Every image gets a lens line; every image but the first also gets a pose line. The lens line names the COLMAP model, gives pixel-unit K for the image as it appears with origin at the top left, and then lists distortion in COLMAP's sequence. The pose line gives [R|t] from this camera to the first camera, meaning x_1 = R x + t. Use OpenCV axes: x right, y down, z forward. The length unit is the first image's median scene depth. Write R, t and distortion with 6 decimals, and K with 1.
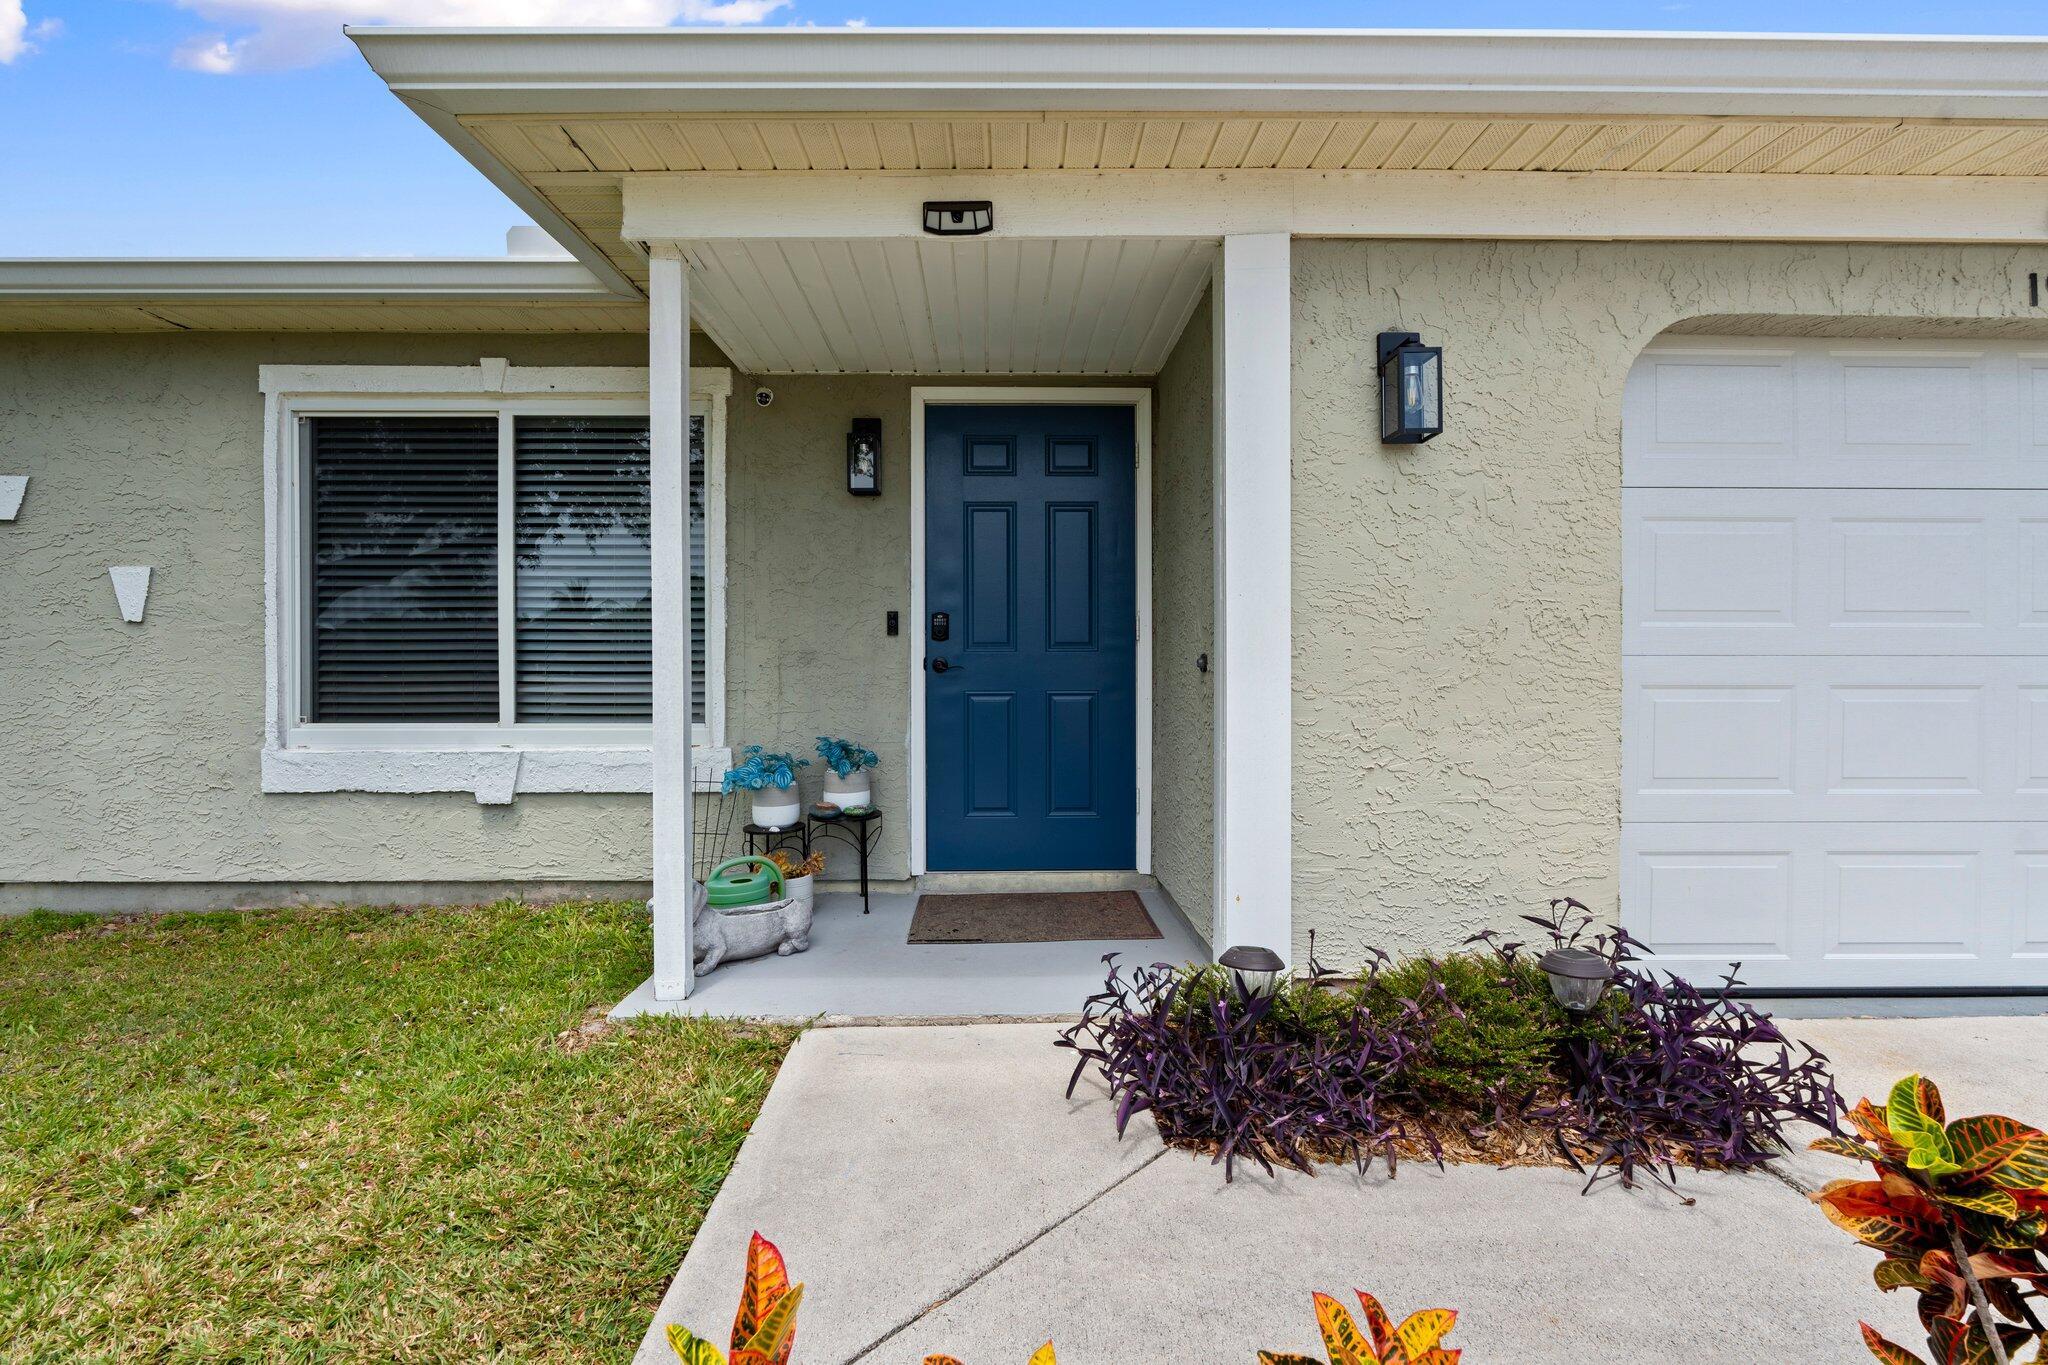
lens RADIAL K [[904.1, 0, 1022.4], [0, 904.1, 673.1], [0, 0, 1]] dist [-0.003851, 0.000159]
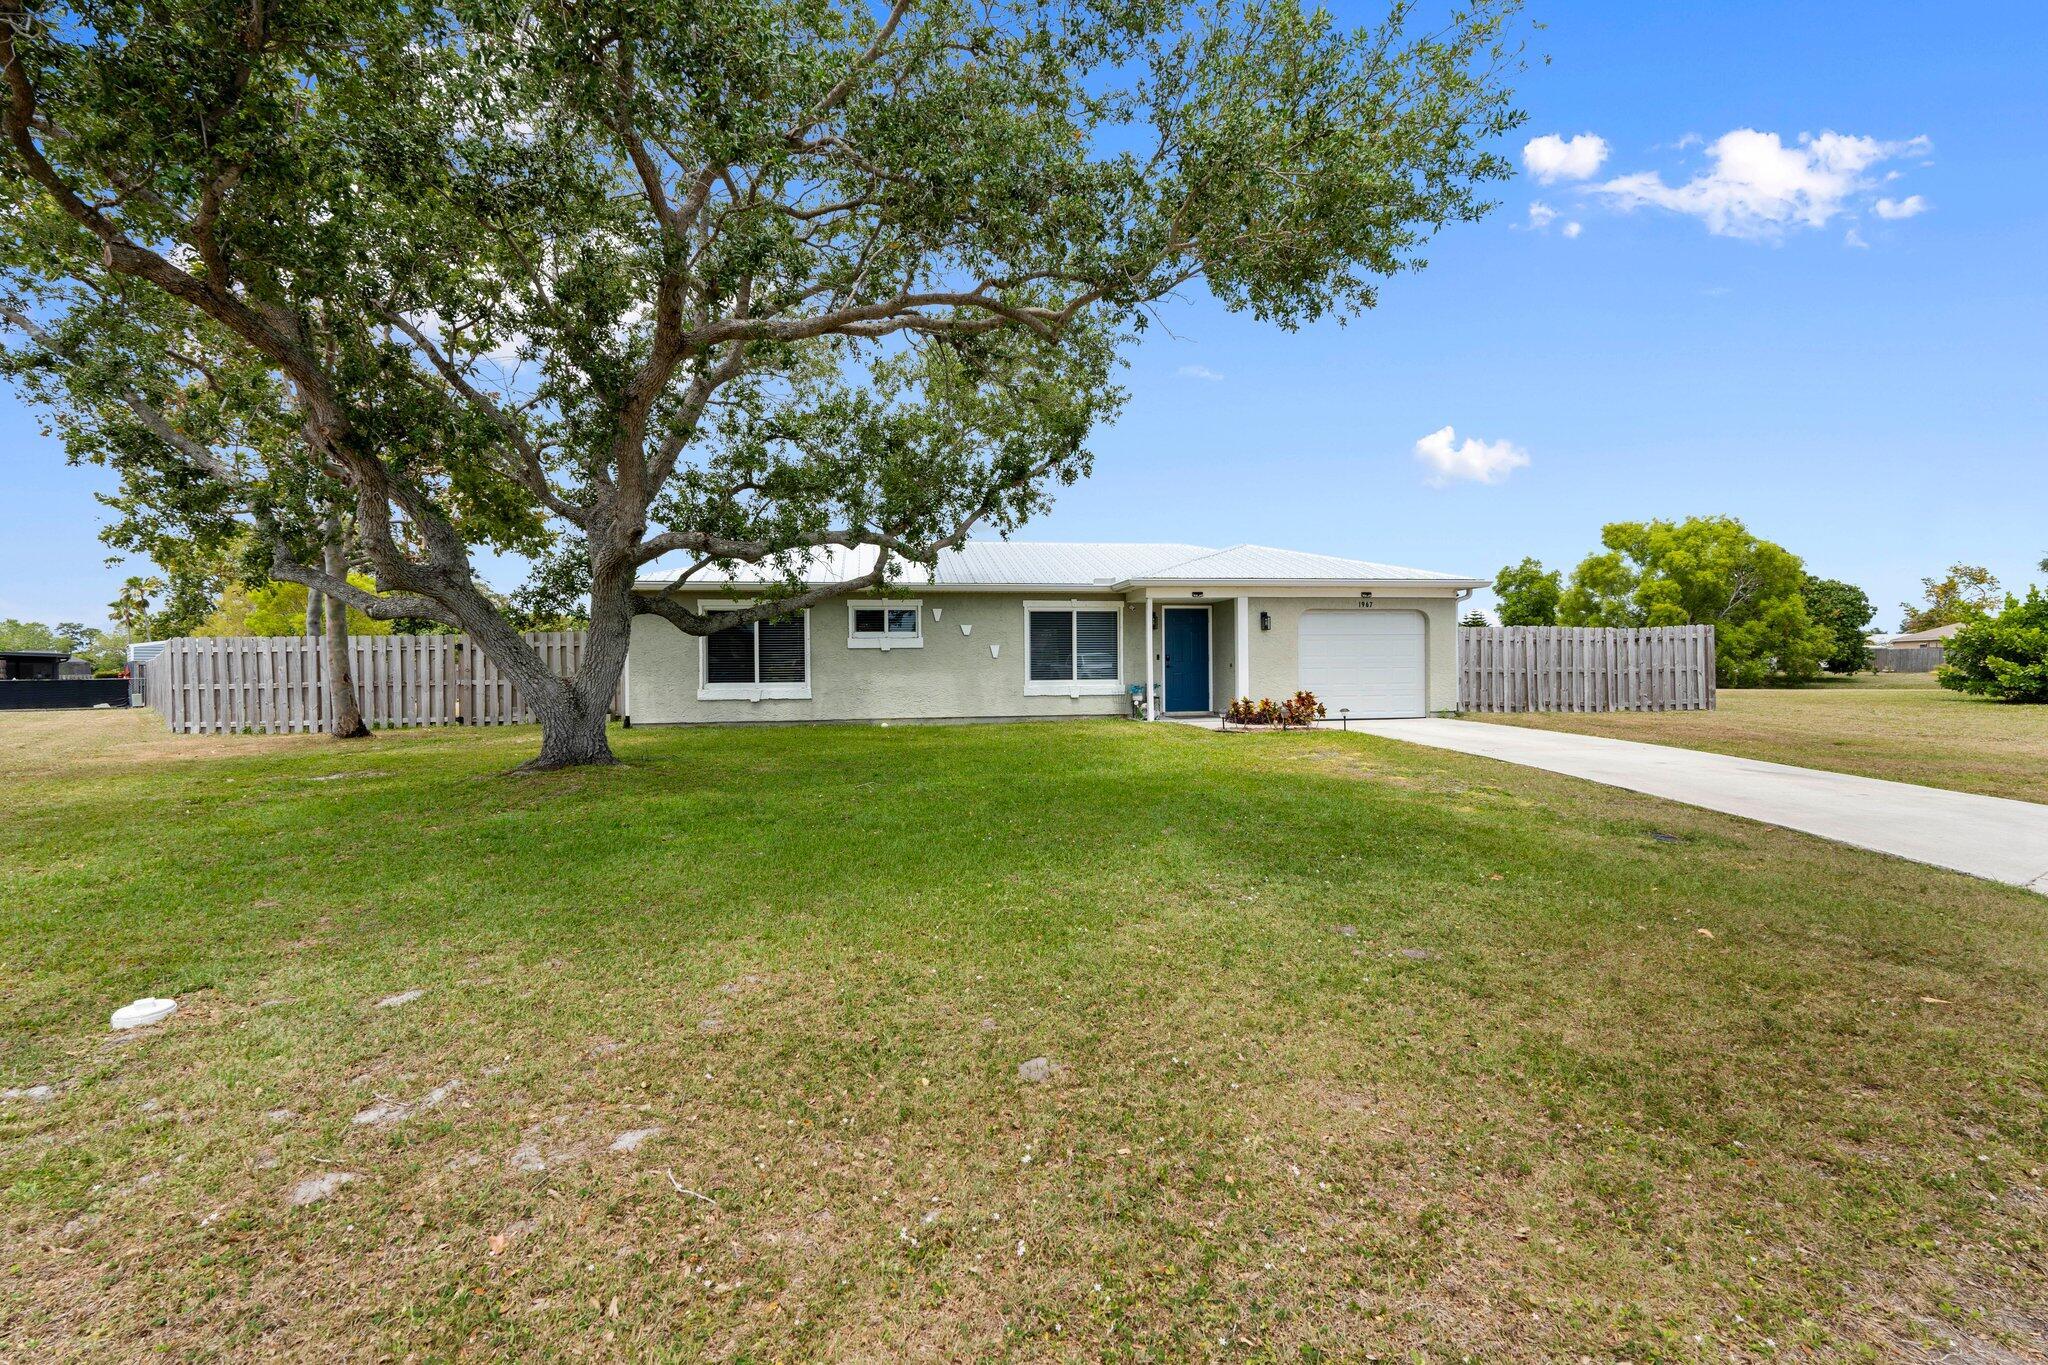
lens RADIAL K [[943.2, 0, 1012.2], [0, 943.2, 703.5], [0, 0, 1]] dist [-0.025776, -0.000123]
pose [[0.981910, -0.012424, 0.188938, -1.788354], [0.012707, 0.999919, -0.000285, 0.170732], [-0.188919, 0.002681, 0.981989, -3.585412]]
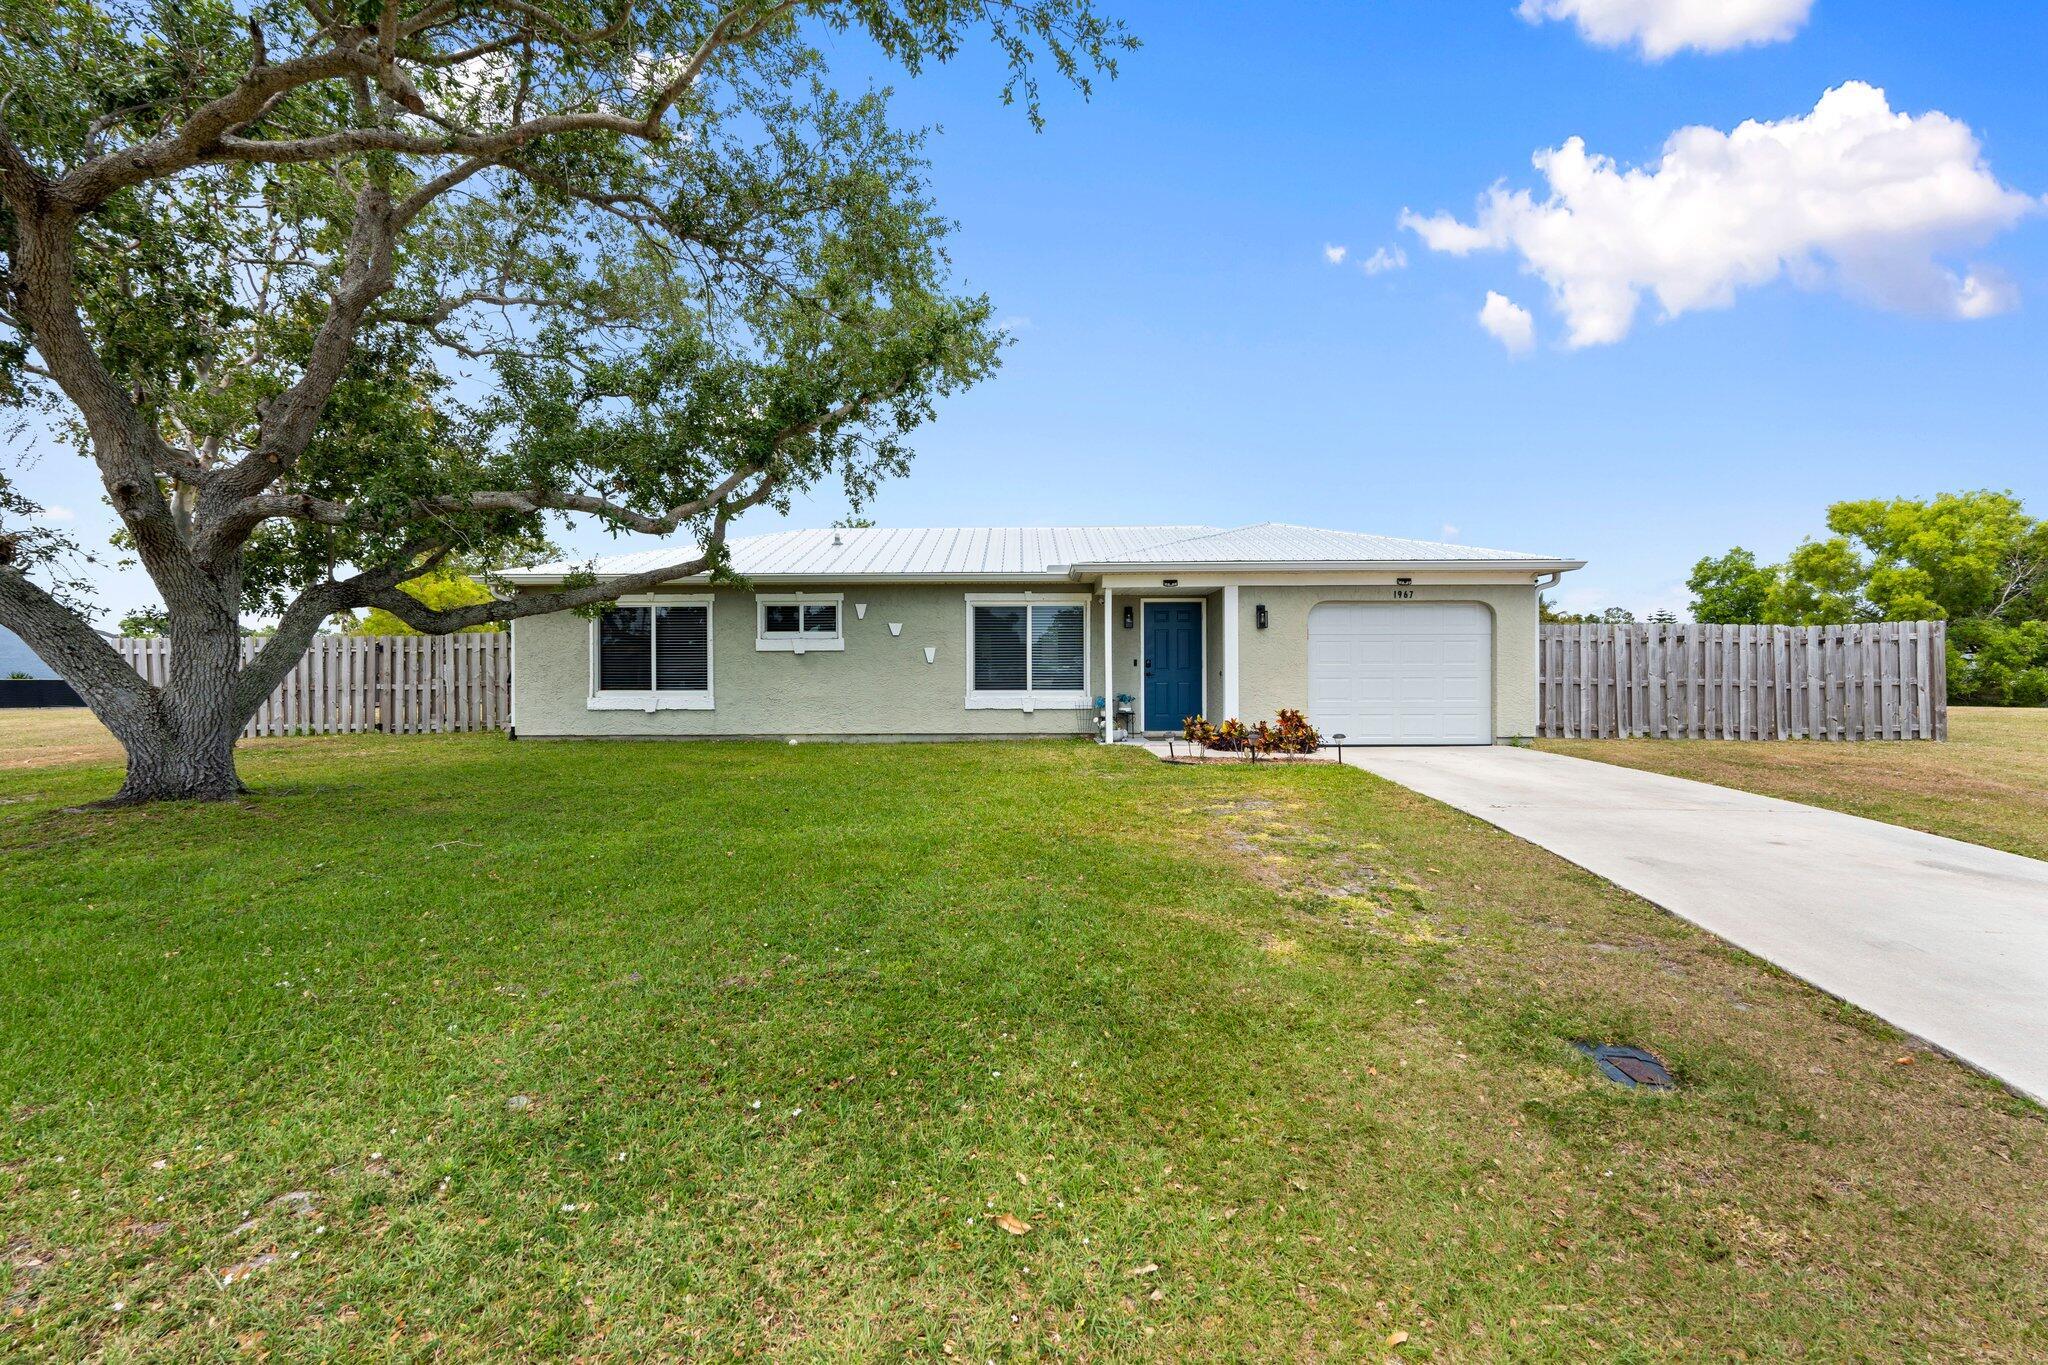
lens RADIAL K [[924.5, 0, 1013.8], [0, 924.5, 706.4], [0, 0, 1]] dist [-0.007110, -0.008572]
pose [[0.999958, 0.000279, 0.009149, -0.677153], [-0.000264, 0.999999, -0.001656, 0.127475], [-0.009150, 0.001653, 0.999957, -2.796972]]
